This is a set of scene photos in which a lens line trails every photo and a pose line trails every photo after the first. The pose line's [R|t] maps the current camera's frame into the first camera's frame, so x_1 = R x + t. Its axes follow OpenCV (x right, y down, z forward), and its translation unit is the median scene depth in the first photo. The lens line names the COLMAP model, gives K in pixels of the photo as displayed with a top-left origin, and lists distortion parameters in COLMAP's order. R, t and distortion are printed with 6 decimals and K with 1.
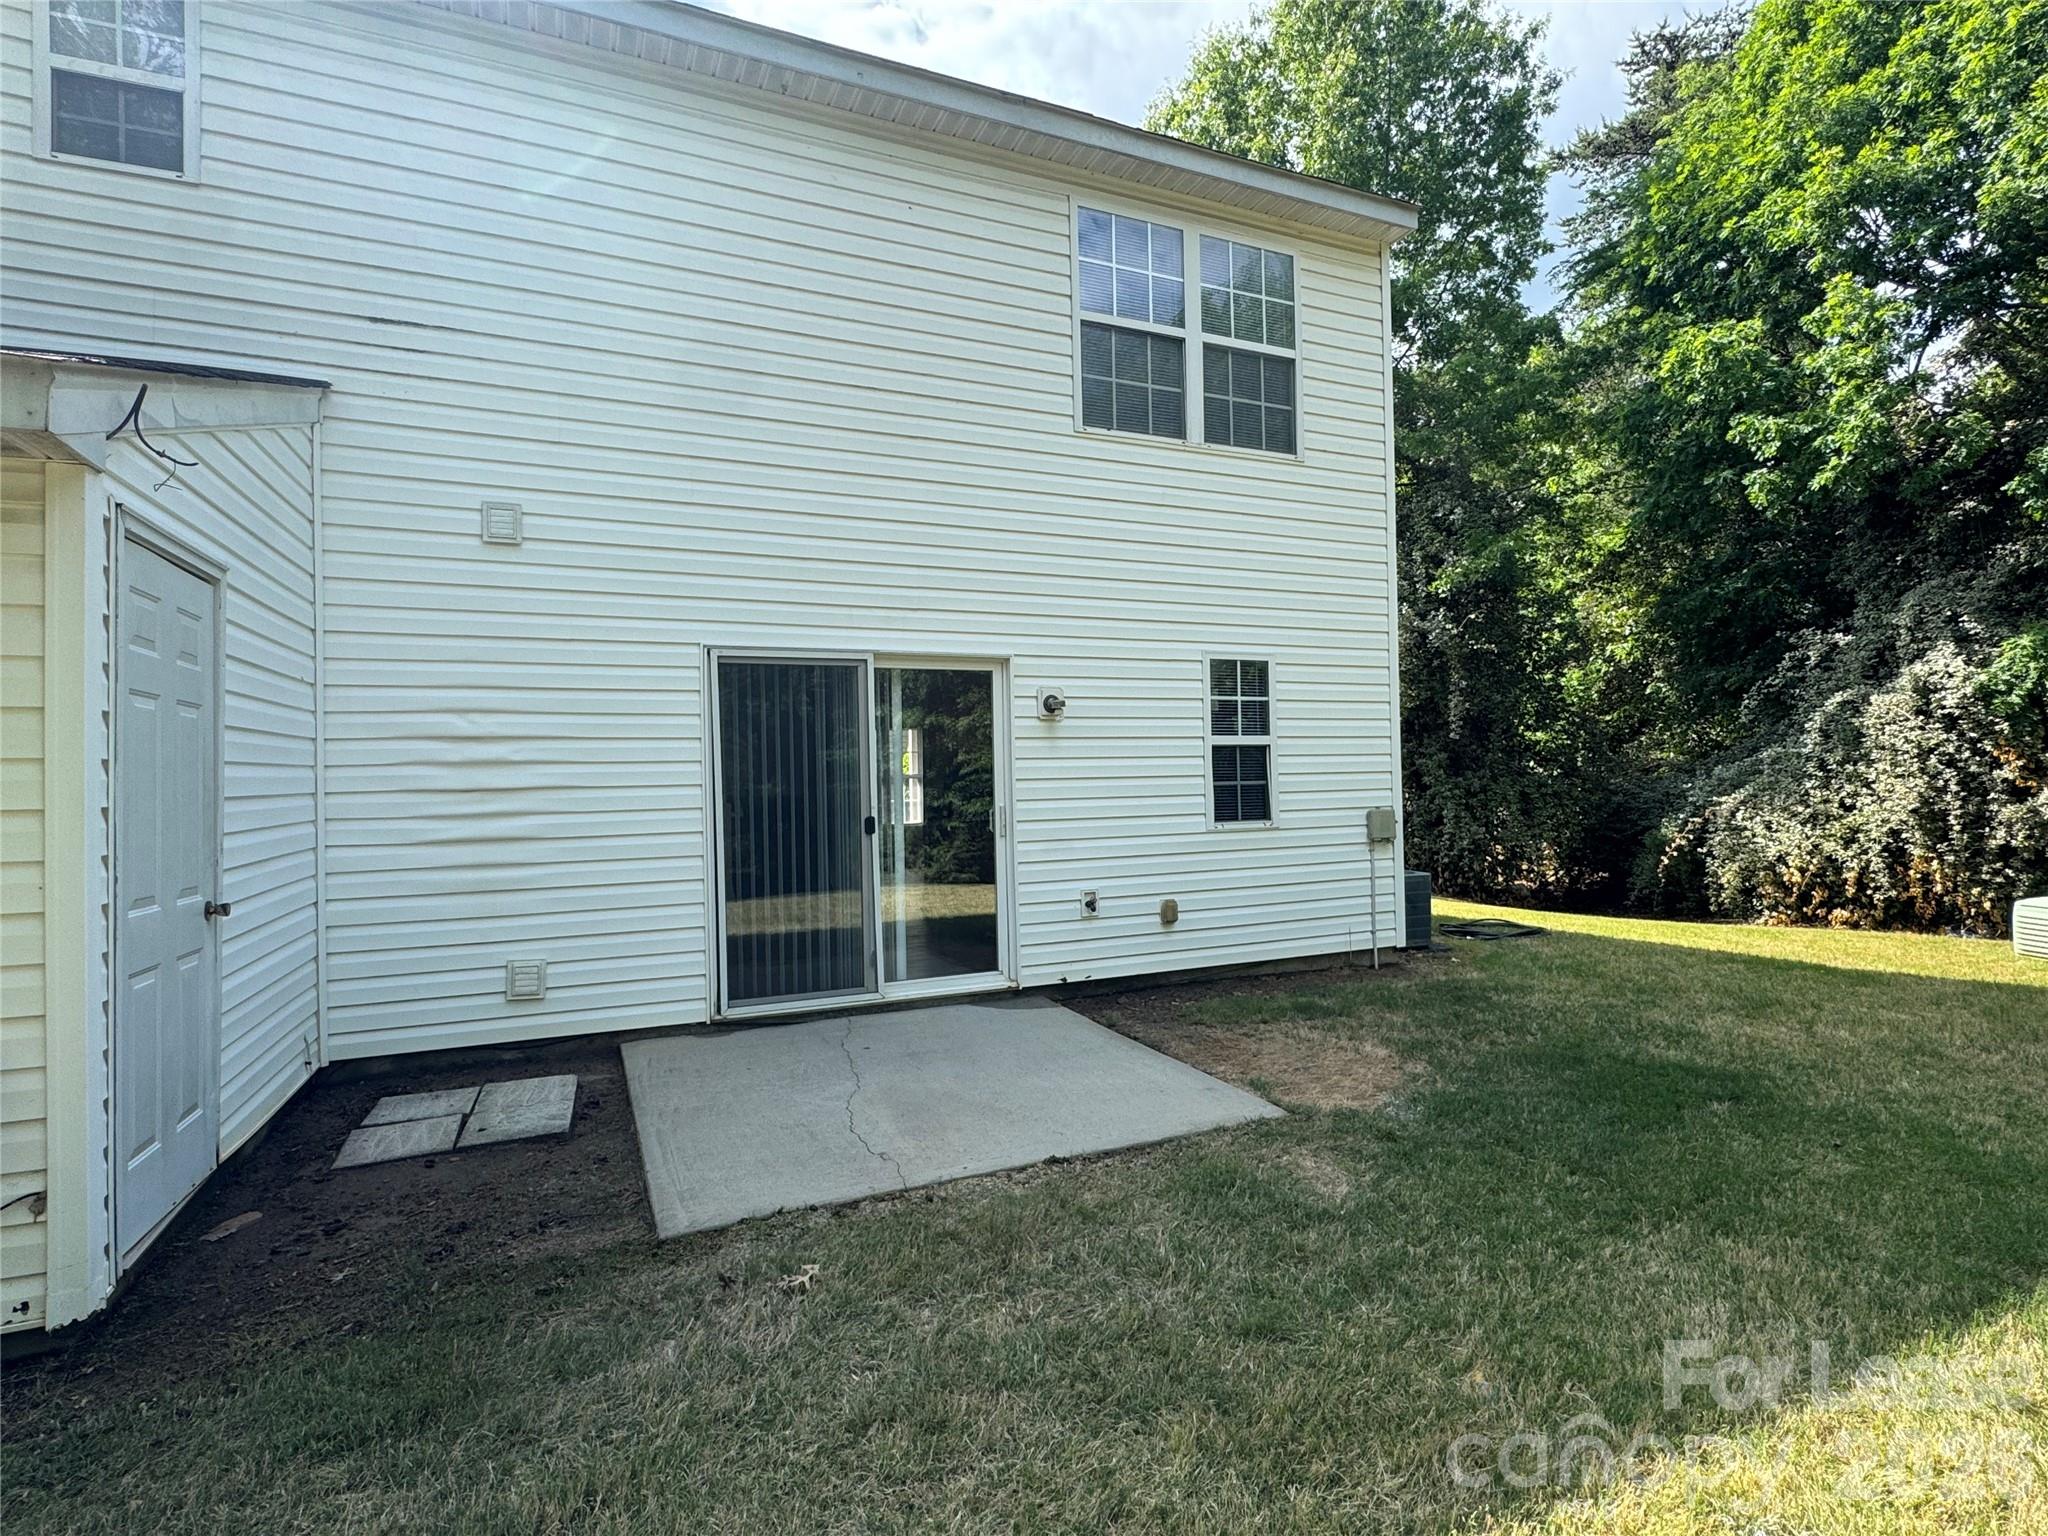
lens RADIAL K [[1006.4, 0, 1024.0], [0, 1006.4, 763.4], [0, 0, 1]] dist [0.000084, -0.000007]
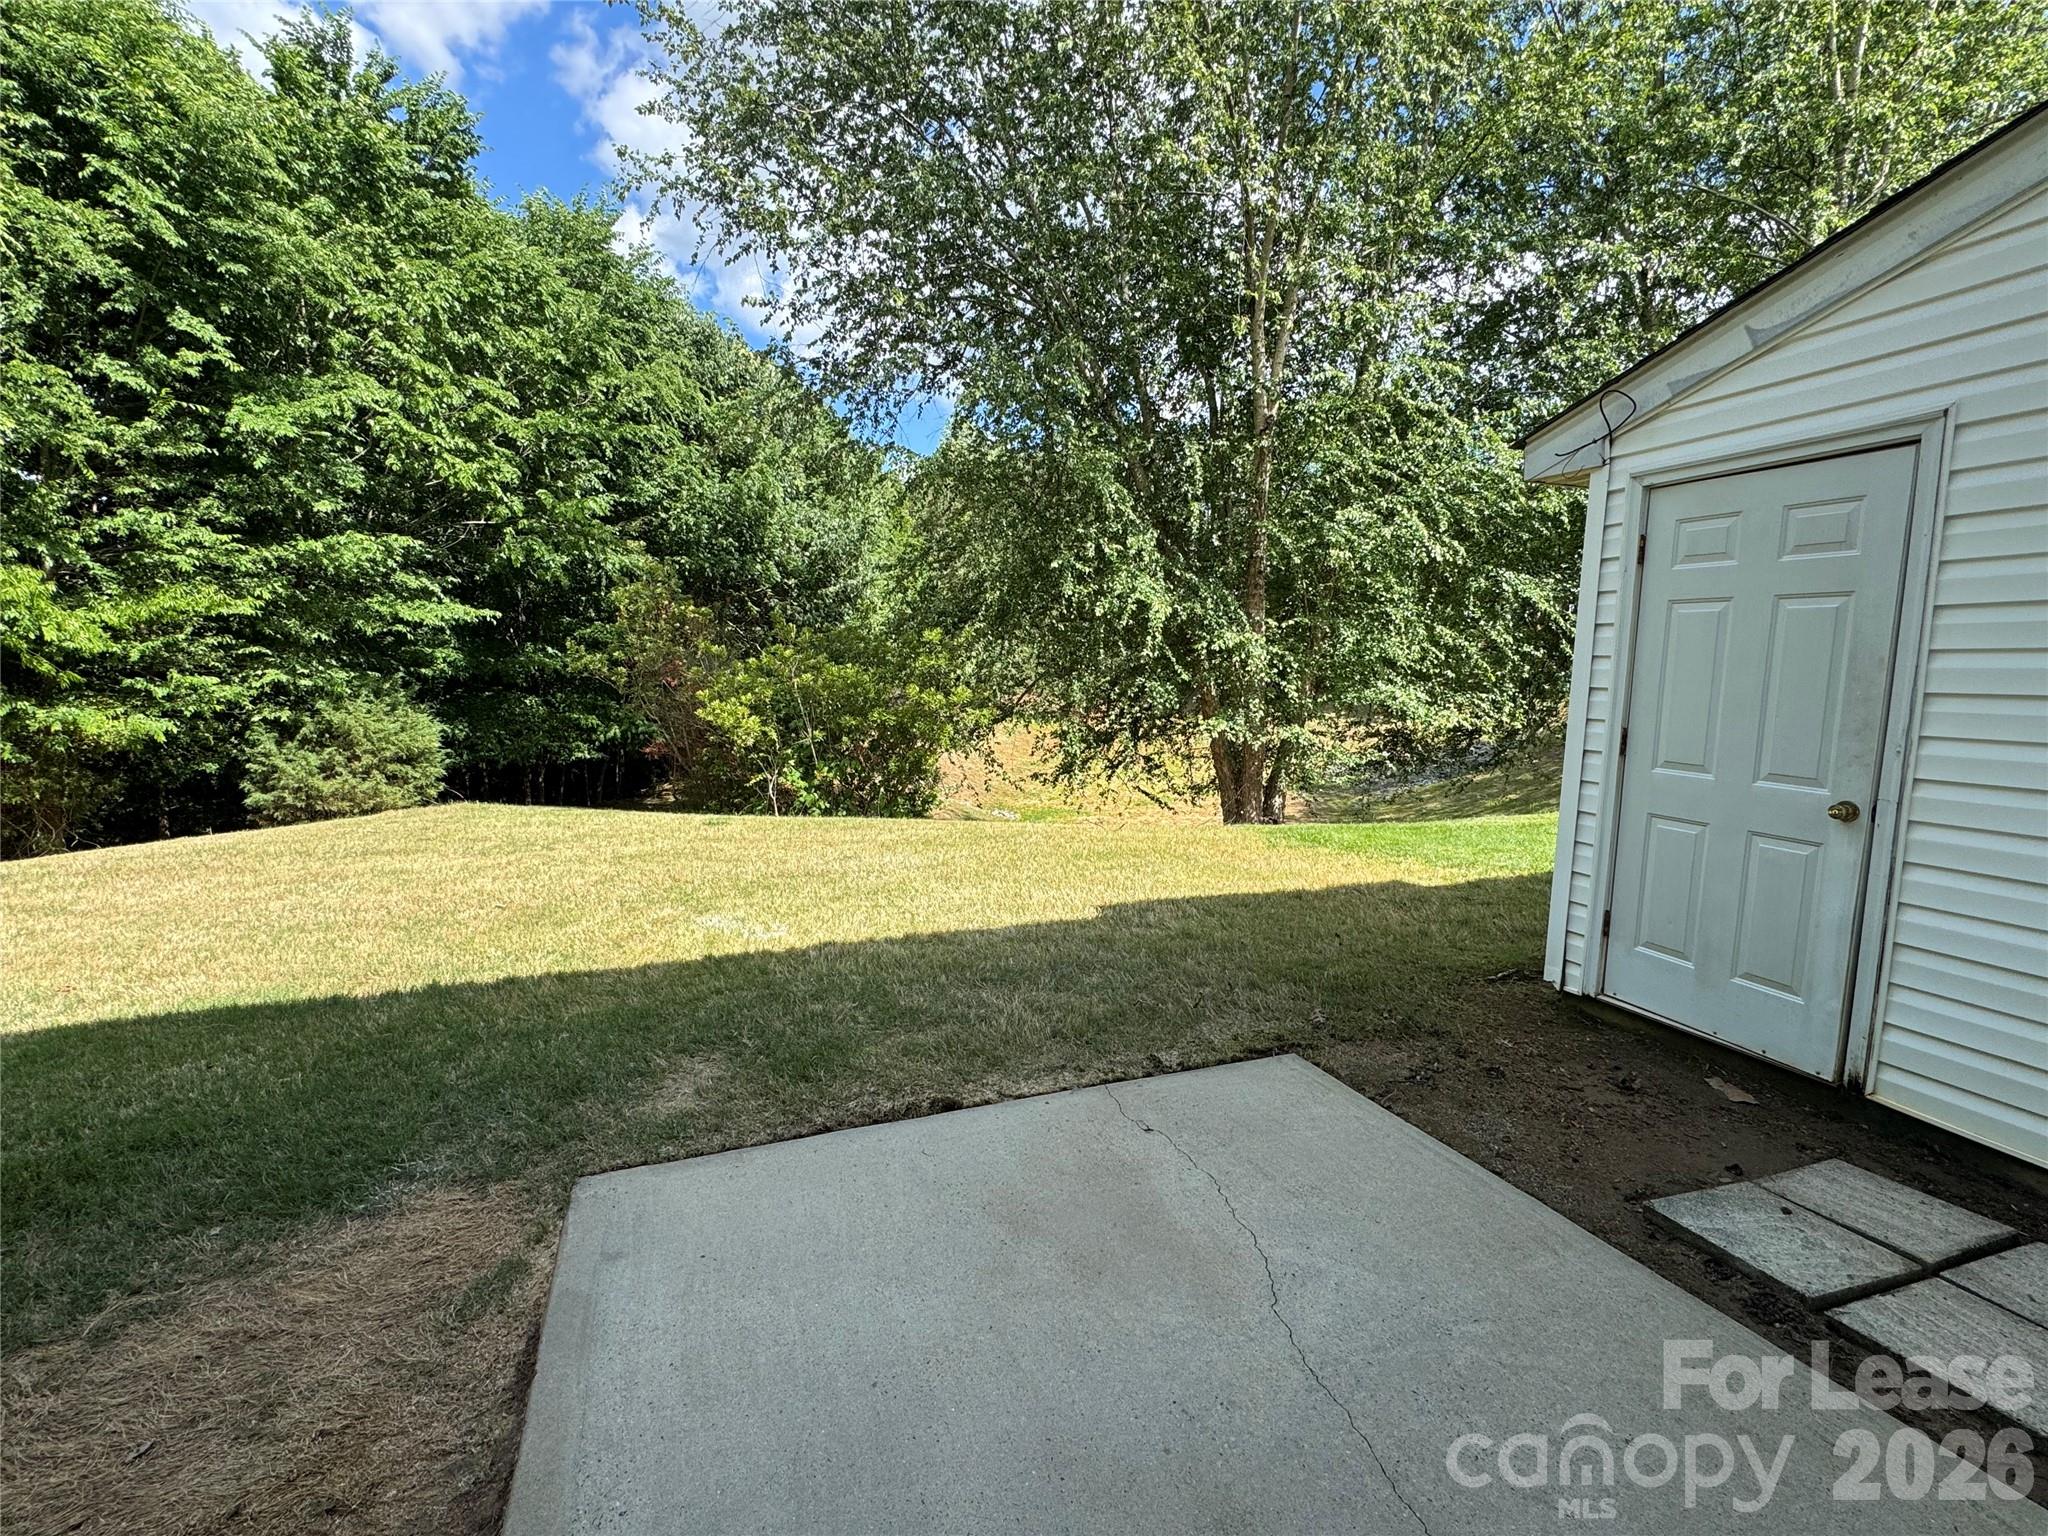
lens RADIAL K [[891.3, 0, 1024.1], [0, 891.3, 768.1], [0, 0, 1]] dist [0.001198, 0.000109]
pose [[-0.998709, -0.001383, 0.050779, -0.069889], [0.003926, 0.994537, 0.104312, 0.011943], [-0.050645, 0.104377, -0.993247, 1.592366]]
